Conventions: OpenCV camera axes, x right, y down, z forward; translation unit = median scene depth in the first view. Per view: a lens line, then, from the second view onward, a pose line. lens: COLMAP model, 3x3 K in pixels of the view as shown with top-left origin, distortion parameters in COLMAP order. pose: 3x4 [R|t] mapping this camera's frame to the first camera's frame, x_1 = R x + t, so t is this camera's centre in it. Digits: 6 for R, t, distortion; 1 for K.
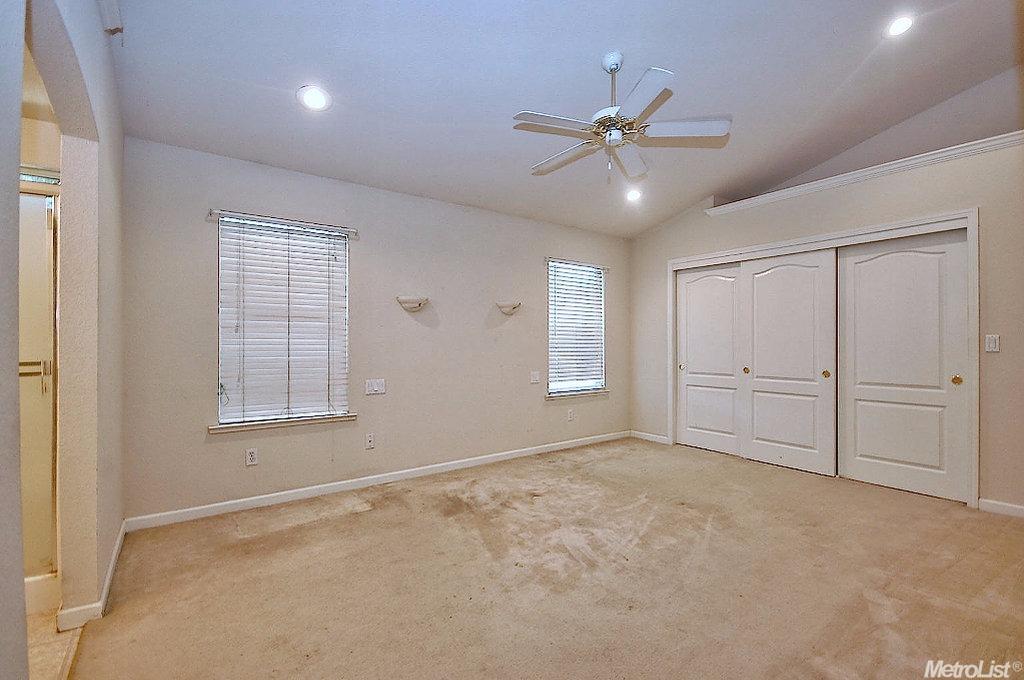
lens RADIAL K [[450.4, 0, 511.5], [0, 450.4, 342.5], [0, 0, 1]] dist [0.007884, -0.006375]
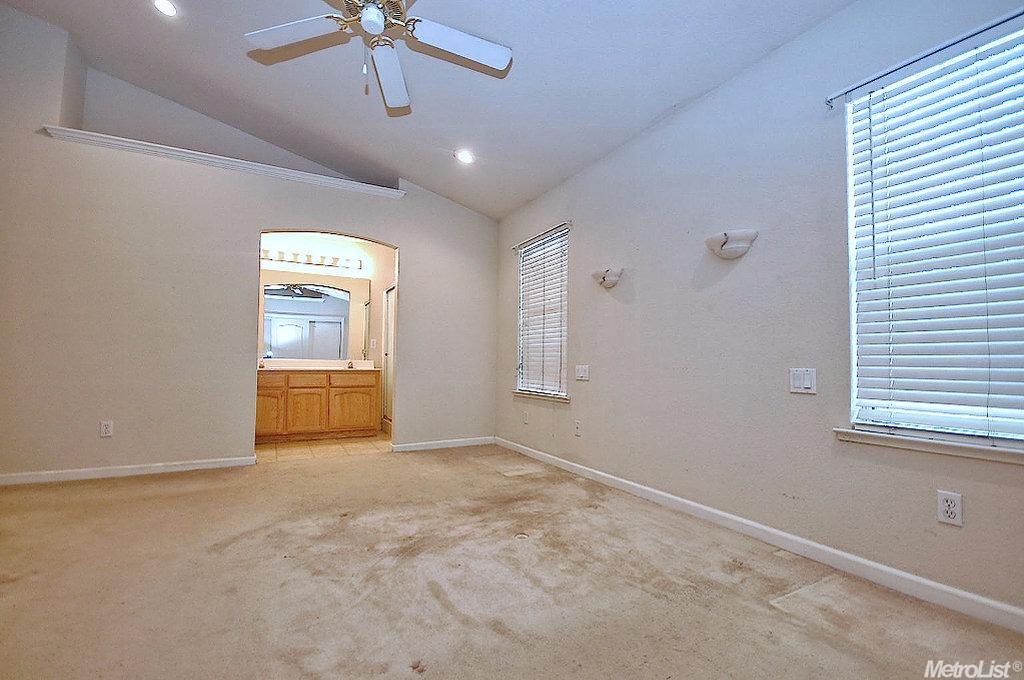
lens RADIAL K [[450.4, 0, 512.1], [0, 450.4, 342.9], [0, 0, 1]] dist [0.007884, -0.006375]
pose [[-0.131894, -0.041310, -0.990403, 0.725071], [0.003409, 0.999106, -0.042127, 0.079806], [0.991258, -0.008932, -0.131636, 1.051801]]
